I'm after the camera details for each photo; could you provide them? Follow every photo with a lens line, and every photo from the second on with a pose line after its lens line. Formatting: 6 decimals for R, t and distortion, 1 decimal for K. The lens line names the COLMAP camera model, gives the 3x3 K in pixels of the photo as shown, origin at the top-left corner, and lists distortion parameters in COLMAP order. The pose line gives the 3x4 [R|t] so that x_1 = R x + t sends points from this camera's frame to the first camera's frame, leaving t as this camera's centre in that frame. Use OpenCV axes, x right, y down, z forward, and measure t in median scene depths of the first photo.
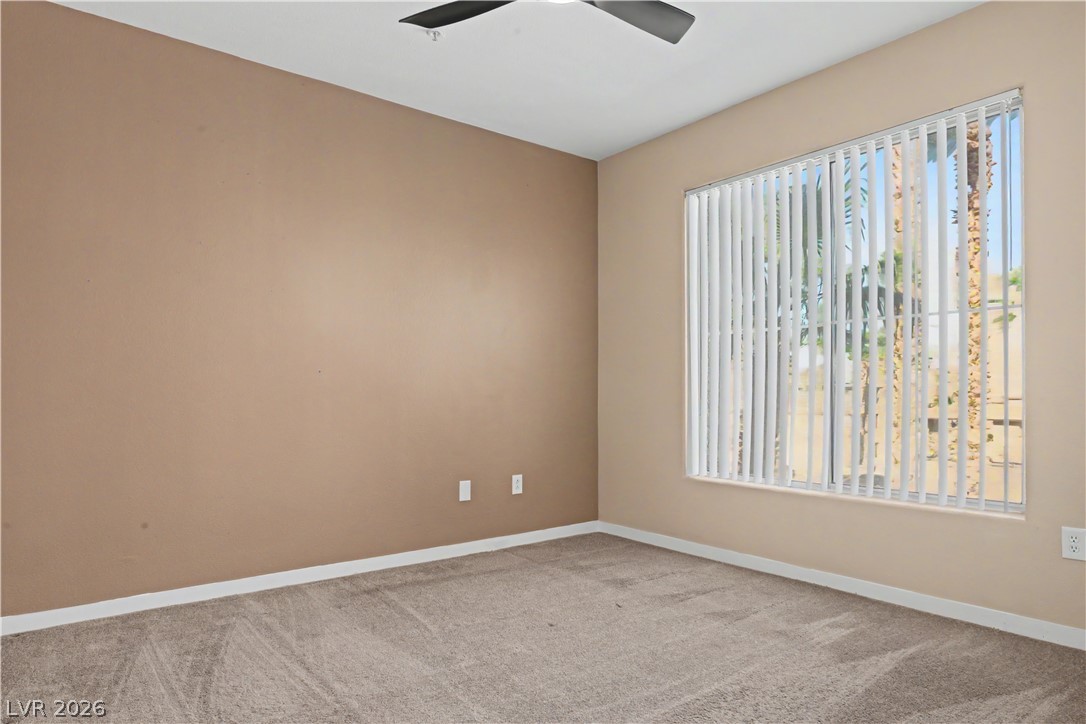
lens RADIAL K [[644.1, 0, 553.0], [0, 644.1, 388.9], [0, 0, 1]] dist [-0.019294, 0.006830]
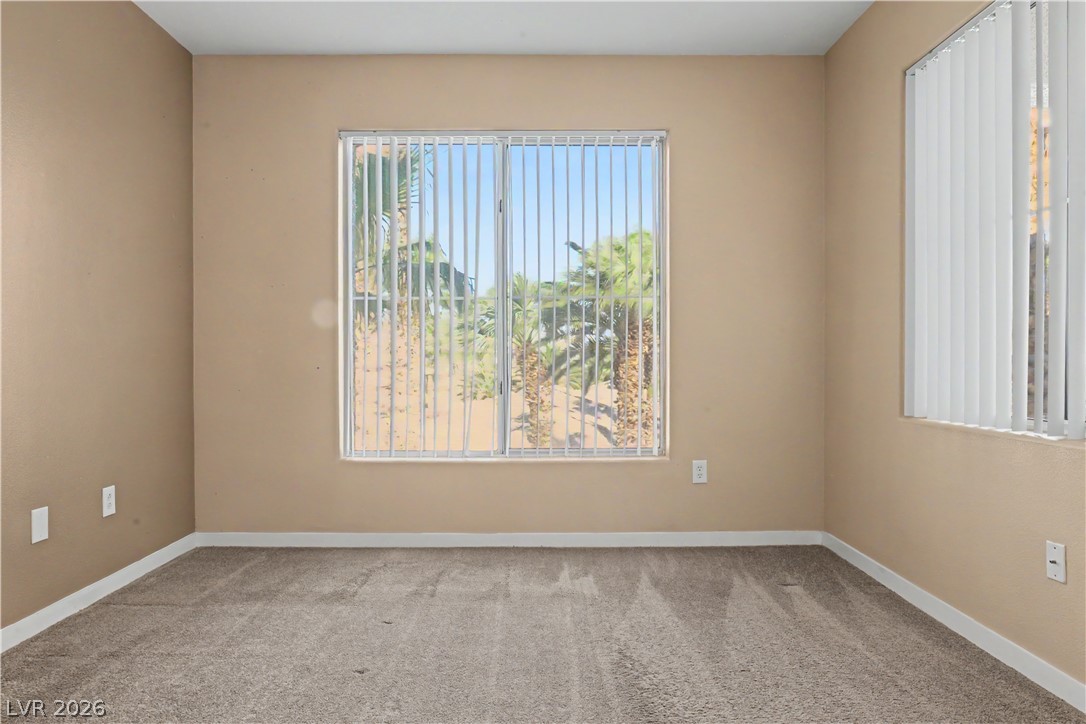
lens RADIAL K [[644.1, 0, 543.5], [0, 644.1, 366.2], [0, 0, 1]] dist [-0.019294, 0.006830]
pose [[0.608847, -0.000096, 0.793288, -0.368236], [-0.009095, 0.999933, 0.007102, 0.000641], [-0.793236, -0.011539, 0.608805, 0.293316]]
